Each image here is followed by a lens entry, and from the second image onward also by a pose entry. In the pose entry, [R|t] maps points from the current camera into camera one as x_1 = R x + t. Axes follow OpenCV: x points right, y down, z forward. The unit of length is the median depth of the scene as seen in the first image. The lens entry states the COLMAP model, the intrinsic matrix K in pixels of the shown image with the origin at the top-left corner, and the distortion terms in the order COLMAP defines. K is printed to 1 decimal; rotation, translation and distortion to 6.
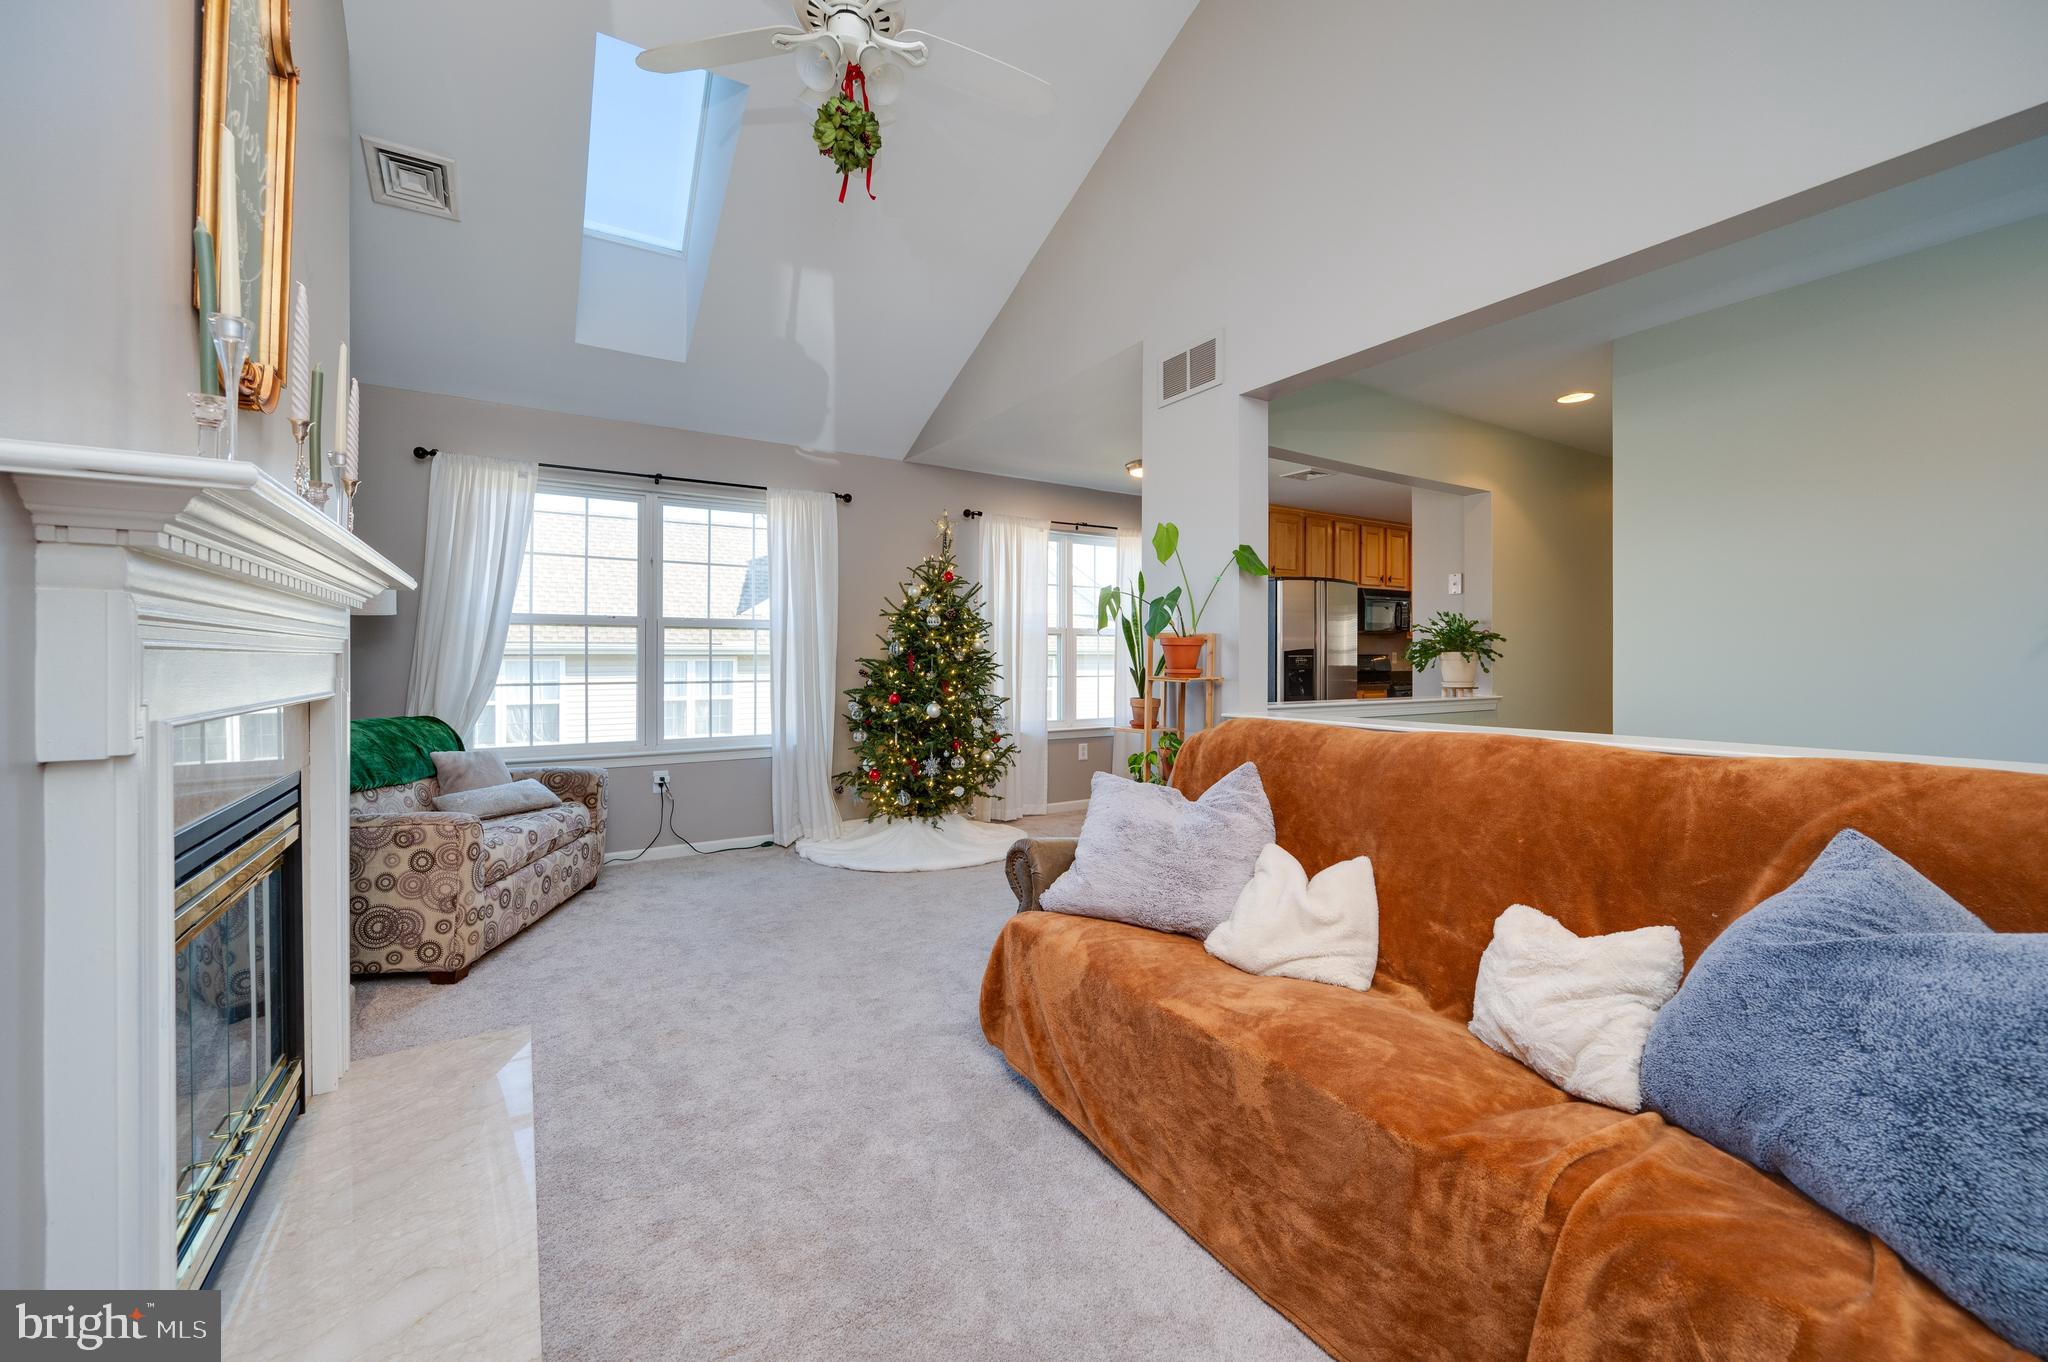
lens RADIAL K [[818.4, 0, 1022.5], [0, 818.4, 656.2], [0, 0, 1]] dist [0.000037, 0.000060]
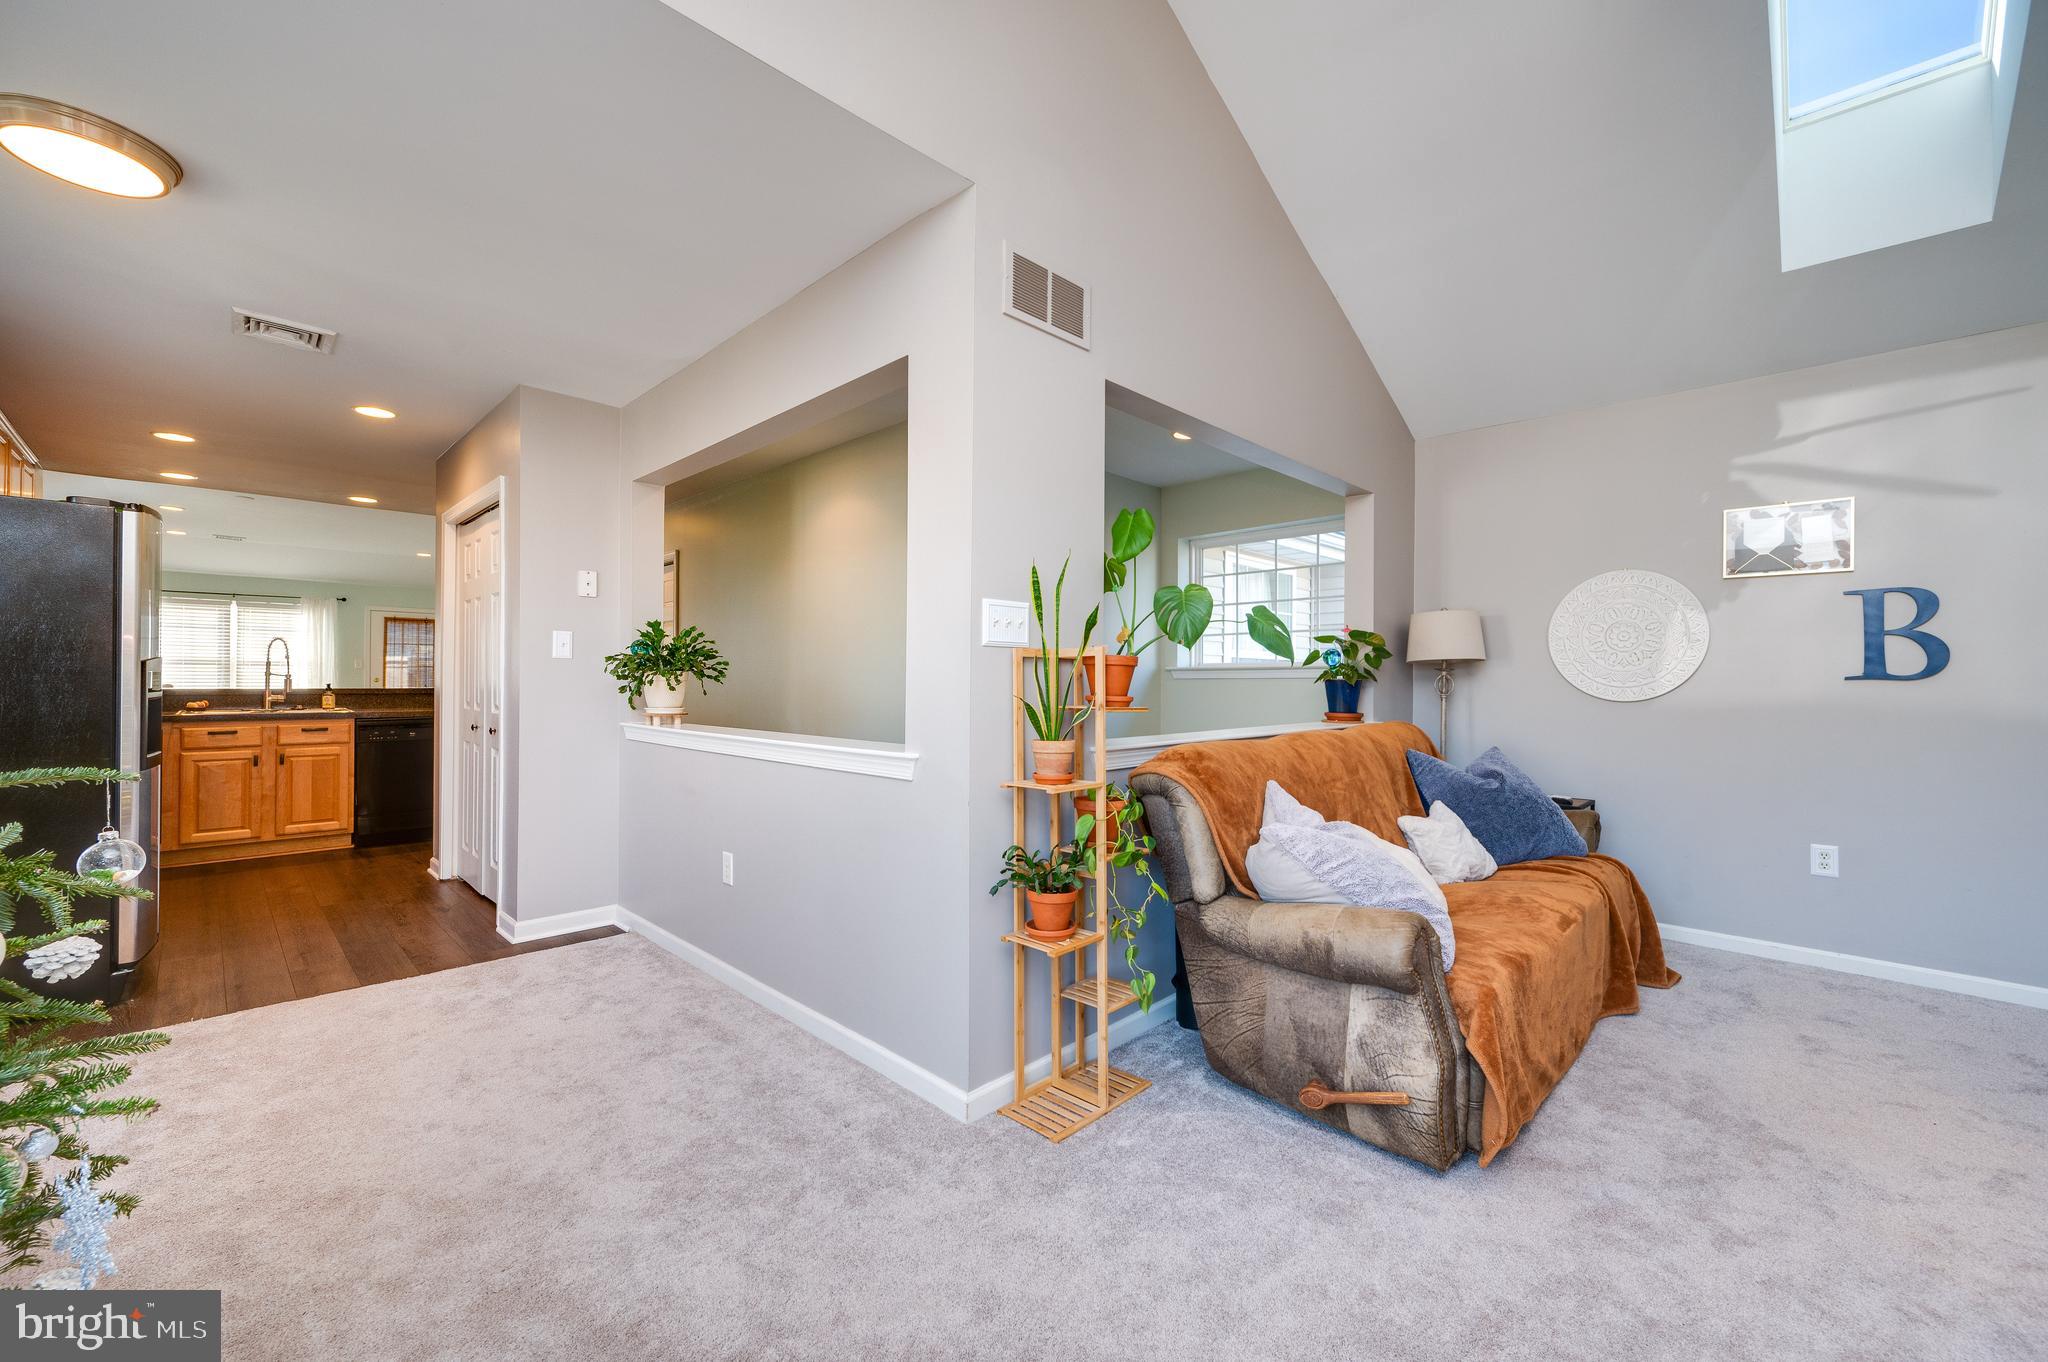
lens RADIAL K [[815.4, 0, 1029.7], [0, 815.4, 678.6], [0, 0, 1]] dist [-0.001550, -0.000212]
pose [[-0.240842, -0.001401, 0.970563, -0.387556], [-0.008750, 0.999961, -0.000728, 0.000074], [-0.970525, -0.008668, -0.240845, 0.891928]]
